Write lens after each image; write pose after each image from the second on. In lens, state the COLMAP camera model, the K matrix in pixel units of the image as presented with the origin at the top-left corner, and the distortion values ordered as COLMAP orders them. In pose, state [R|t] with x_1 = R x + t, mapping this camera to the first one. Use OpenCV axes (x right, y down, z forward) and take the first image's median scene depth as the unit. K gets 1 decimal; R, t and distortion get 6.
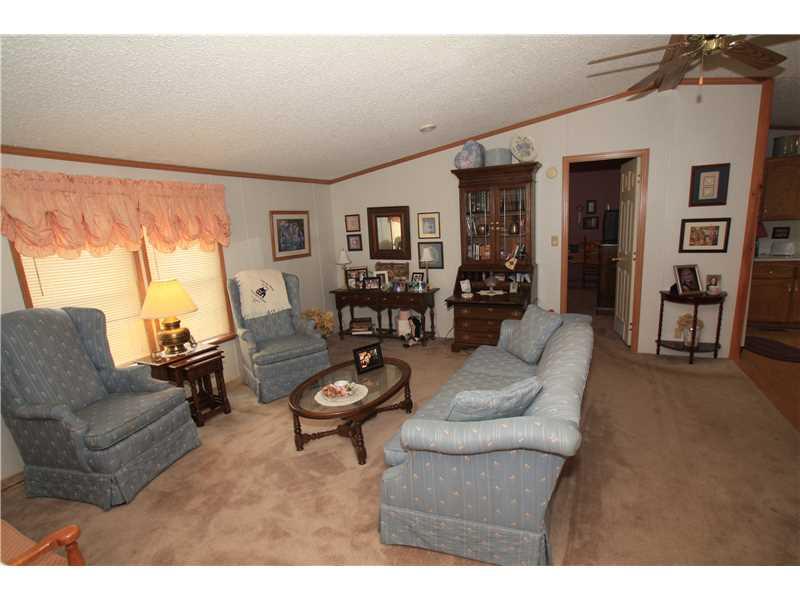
lens RADIAL K [[403.5, 0, 423.1], [0, 403.5, 304.7], [0, 0, 1]] dist [-0.013883, 0.000716]
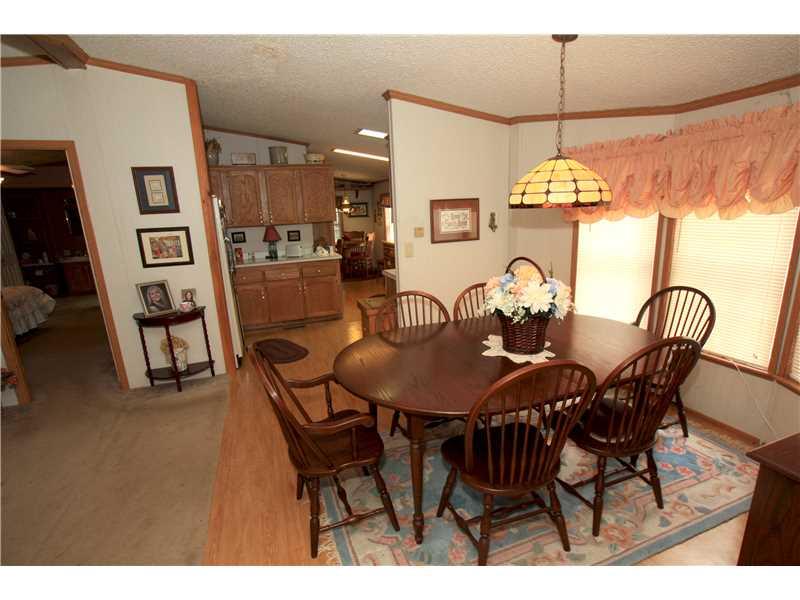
lens RADIAL K [[403.5, 0, 405.0], [0, 403.5, 302.4], [0, 0, 1]] dist [-0.013883, 0.000716]
pose [[0.728512, -0.144268, 0.669670, 0.469316], [0.144420, 0.987946, 0.055725, -0.024259], [-0.669637, 0.056118, 0.740566, -0.004891]]
